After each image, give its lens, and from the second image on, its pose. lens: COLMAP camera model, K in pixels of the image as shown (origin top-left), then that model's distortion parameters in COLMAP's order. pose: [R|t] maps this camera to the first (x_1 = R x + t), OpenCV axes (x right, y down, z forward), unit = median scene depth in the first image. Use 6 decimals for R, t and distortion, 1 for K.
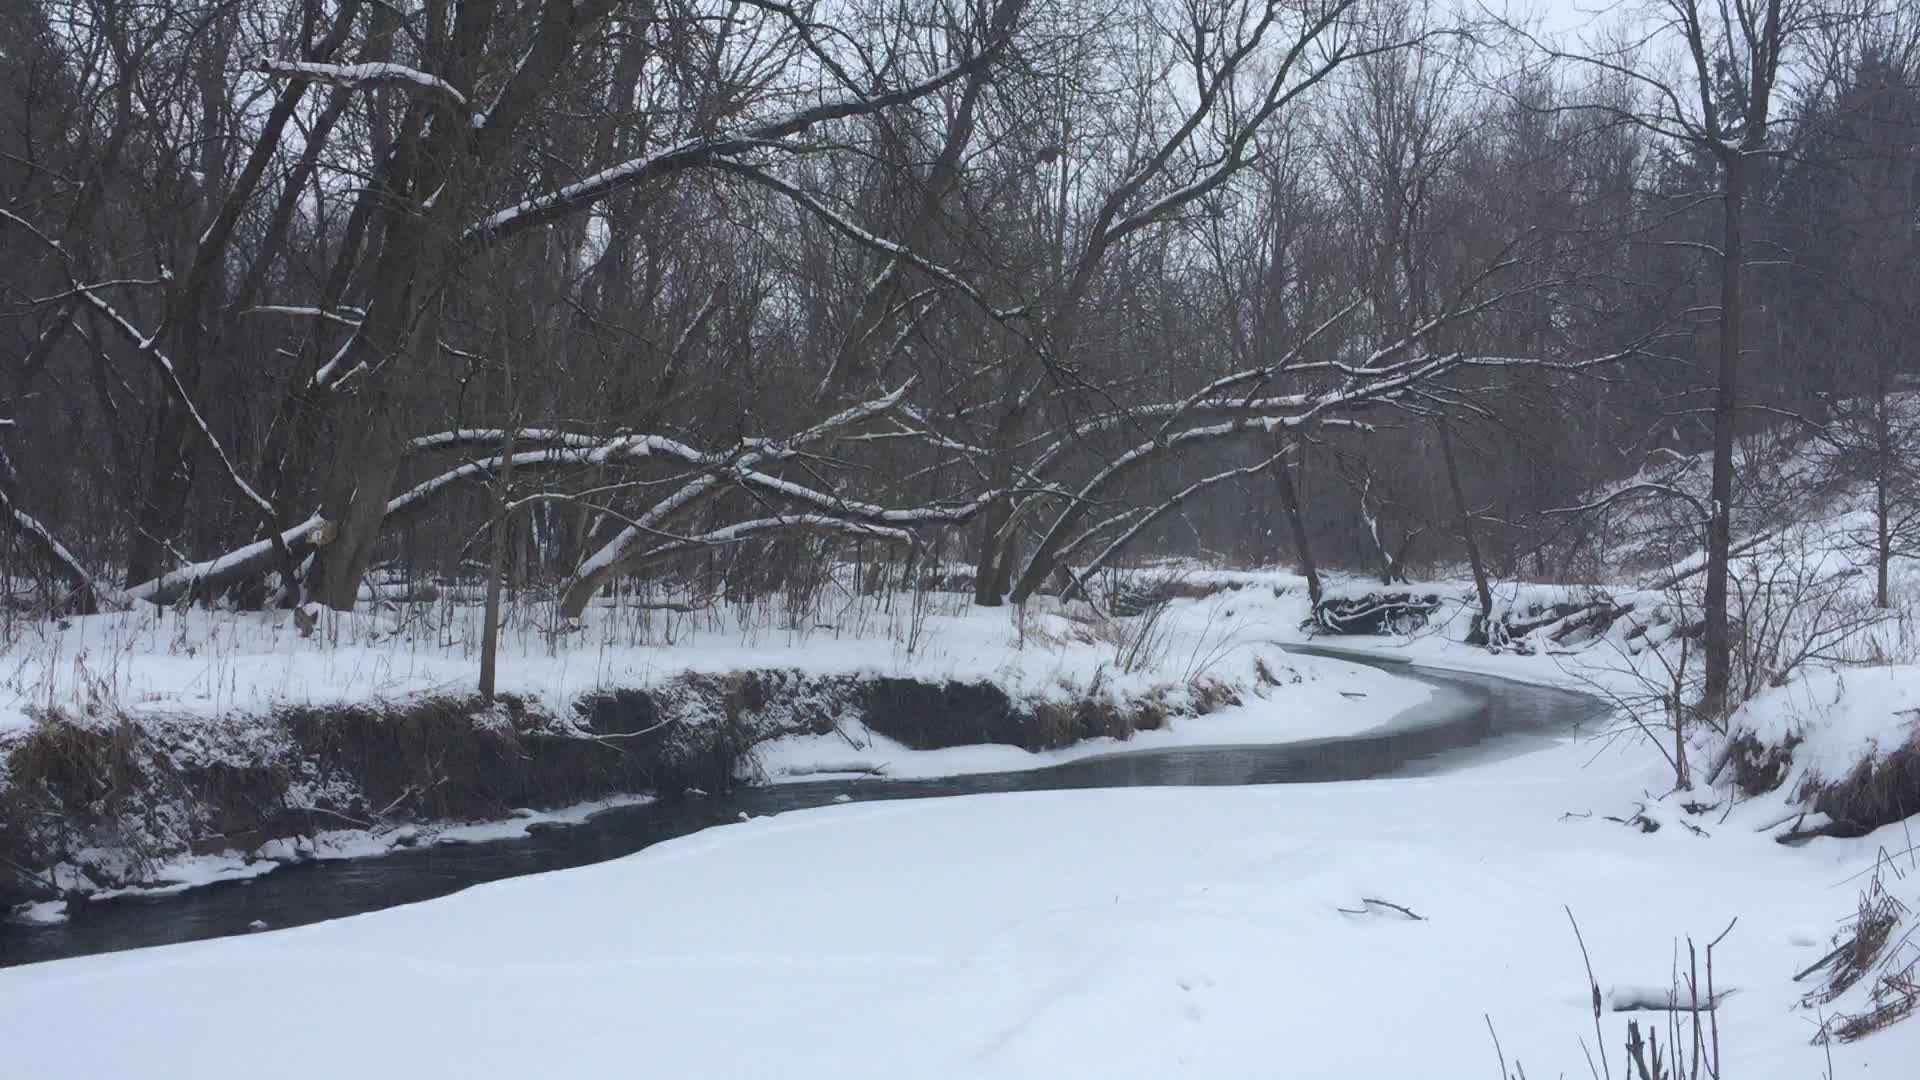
lens RADIAL K [[1954.3, 0, 952.1], [0, 1954.3, 535.4], [0, 0, 1]] dist [0.061385, 0.000000]
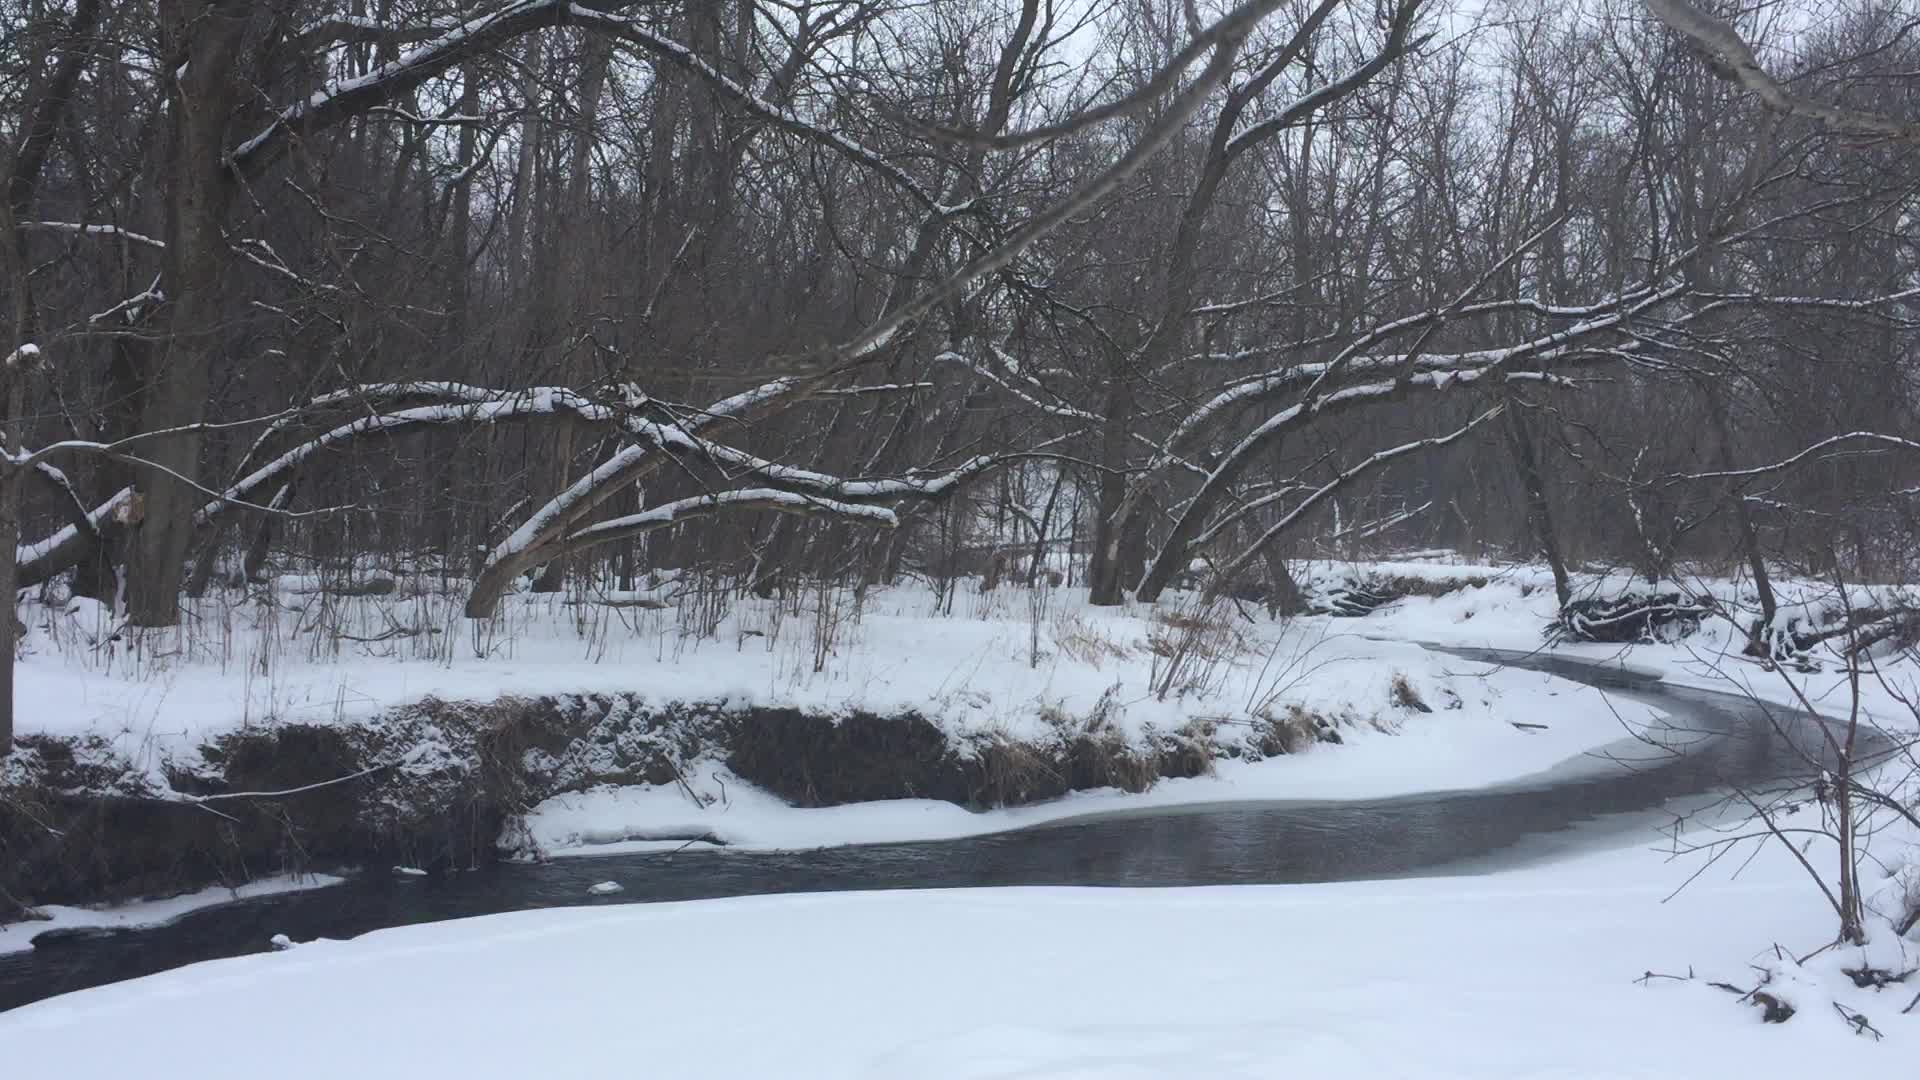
lens RADIAL K [[1954.3, 0, 959.7], [0, 1954.3, 531.9], [0, 0, 1]] dist [0.061385, 0.000000]
pose [[0.986731, 0.003797, -0.162319, 0.138444], [-0.003436, 0.999991, 0.002505, 0.004816], [0.162327, -0.001914, 0.986735, 0.255676]]
